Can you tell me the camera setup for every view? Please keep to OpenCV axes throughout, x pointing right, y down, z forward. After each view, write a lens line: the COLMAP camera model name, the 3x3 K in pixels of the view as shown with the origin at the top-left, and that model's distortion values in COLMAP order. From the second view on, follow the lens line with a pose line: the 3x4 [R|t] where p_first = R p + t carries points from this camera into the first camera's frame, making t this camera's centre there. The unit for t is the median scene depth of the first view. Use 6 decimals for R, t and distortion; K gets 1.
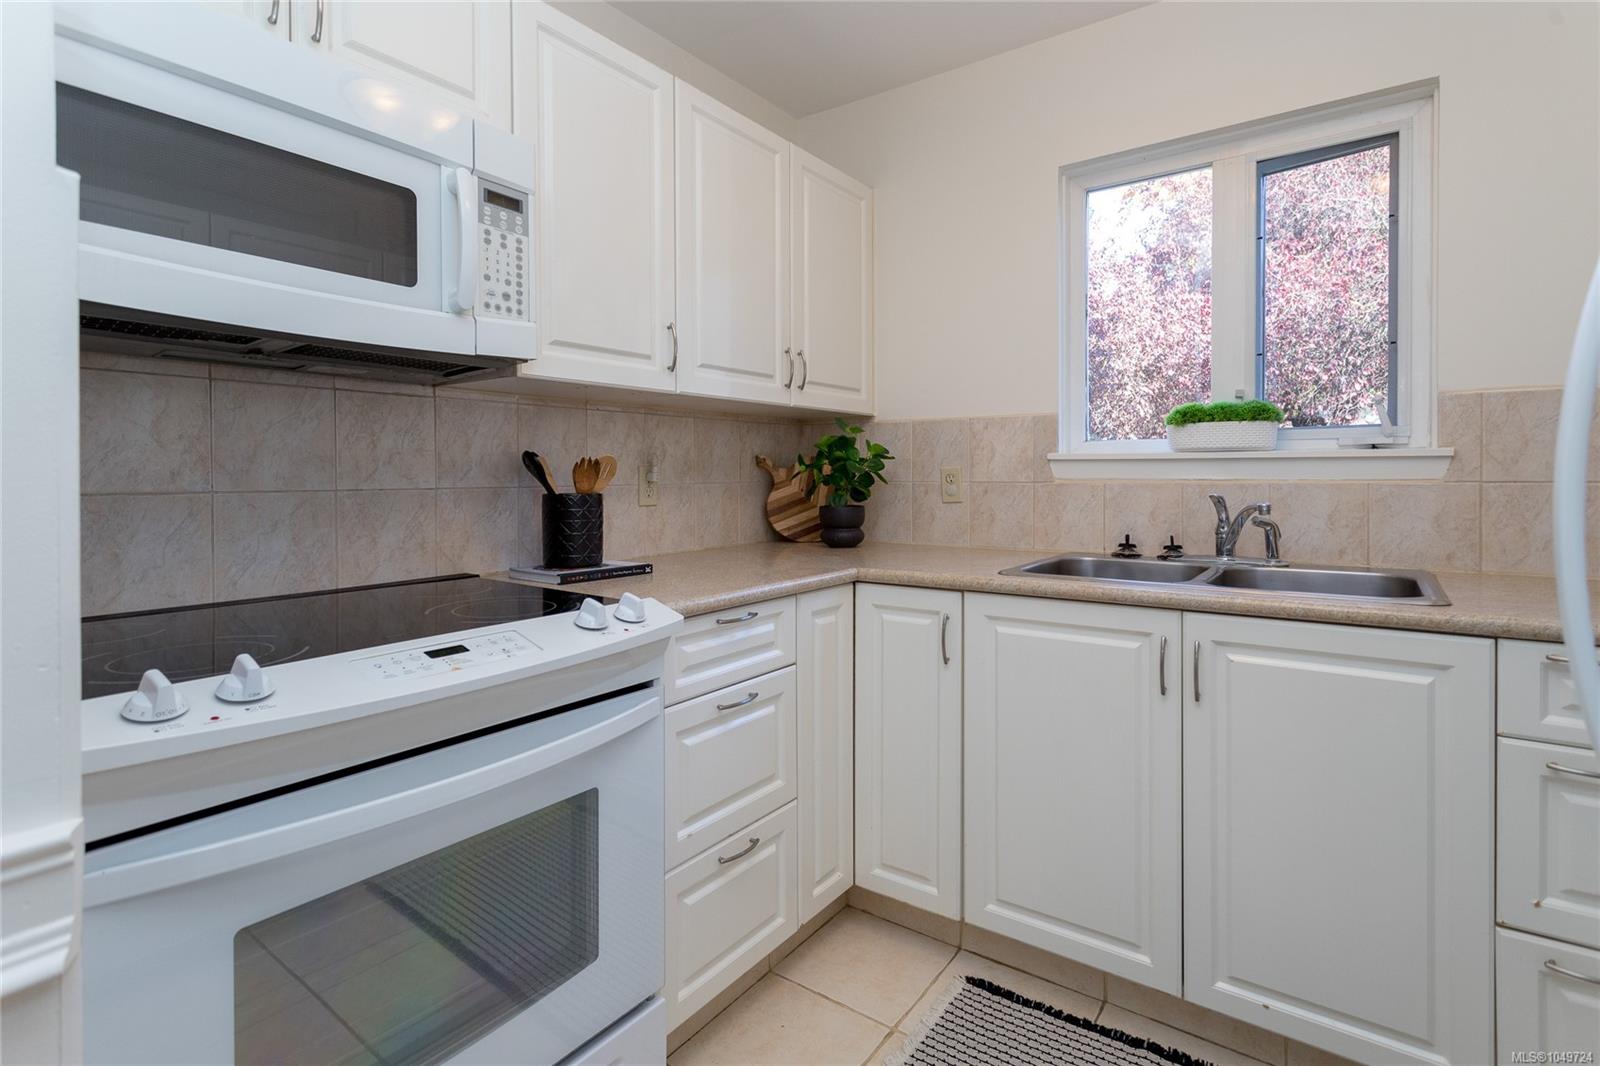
lens RADIAL K [[772.2, 0, 802.4], [0, 772.2, 446.3], [0, 0, 1]] dist [-0.000311, 0.000002]
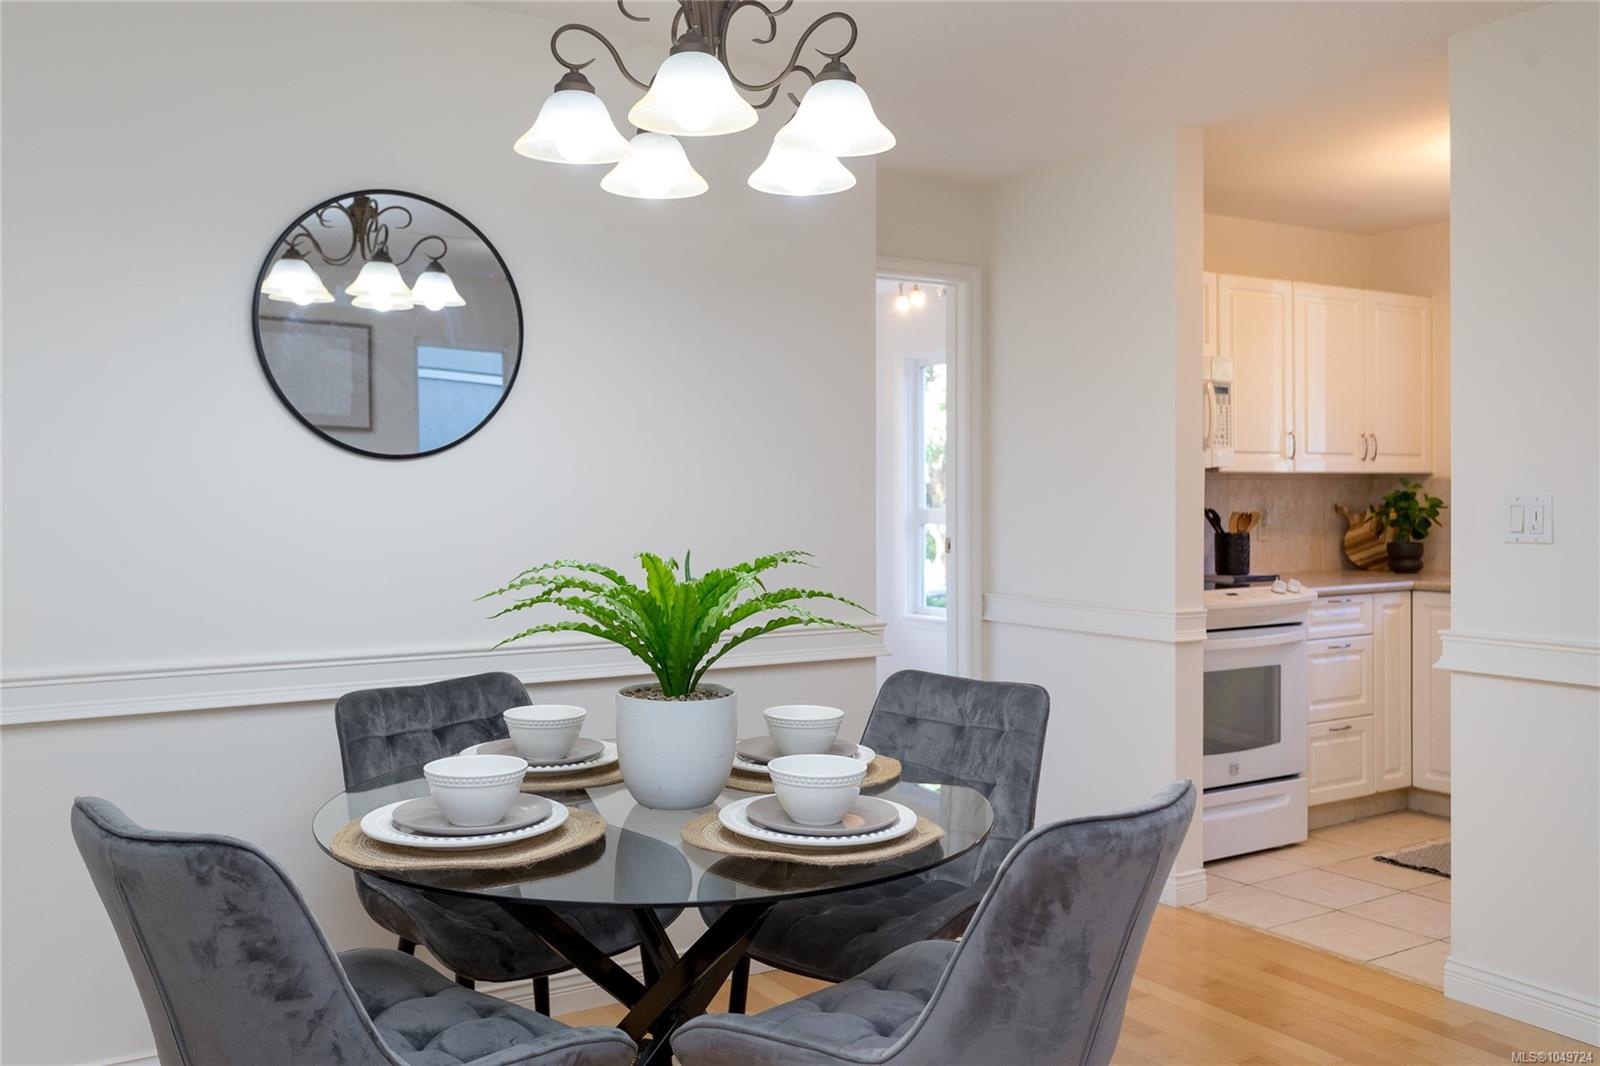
lens RADIAL K [[1467.1, 0, 797.5], [0, 1467.1, 496.4], [0, 0, 1]] dist [0.009800, -0.001055]
pose [[0.937267, -0.001621, -0.348608, -0.065864], [0.015243, 0.999223, 0.036336, -0.153890], [0.348278, -0.039371, 0.936564, -2.409180]]
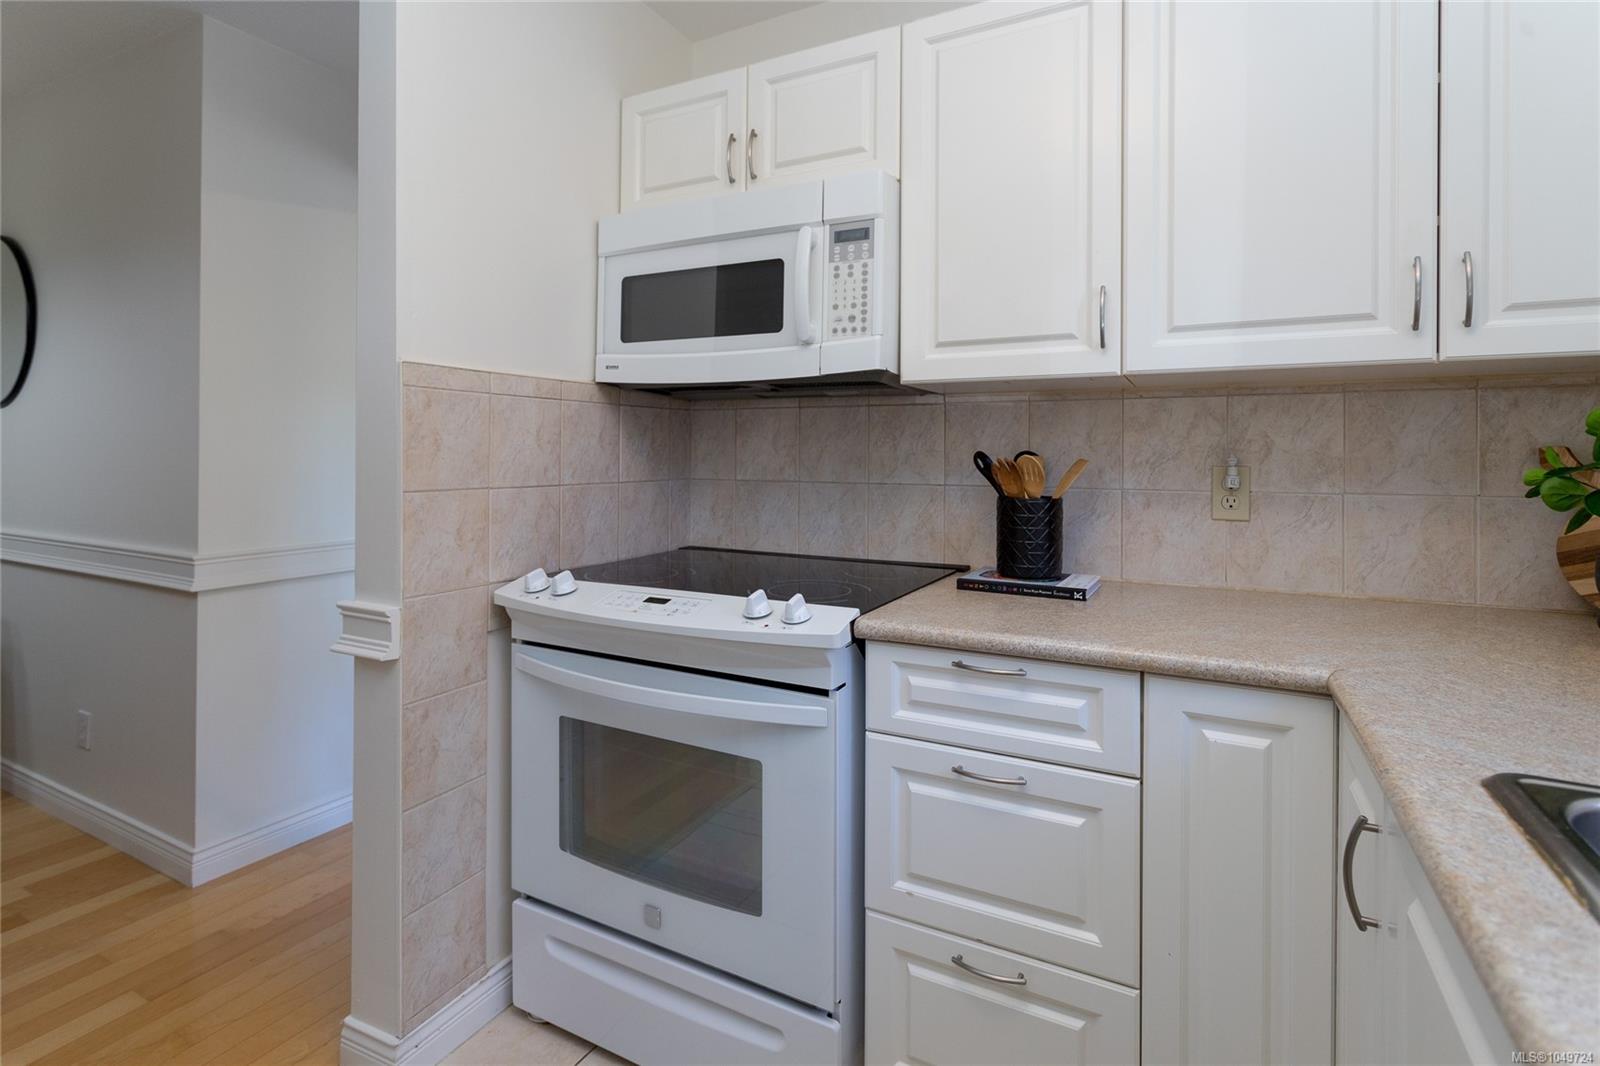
lens RADIAL K [[751.6, 0, 729.7], [0, 751.6, 449.1], [0, 0, 1]] dist [-0.000517, -0.000054]
pose [[0.133305, -0.012738, -0.990993, 0.545377], [0.026686, 0.999601, -0.009259, 0.003736], [0.990716, -0.025211, 0.133591, 0.525284]]
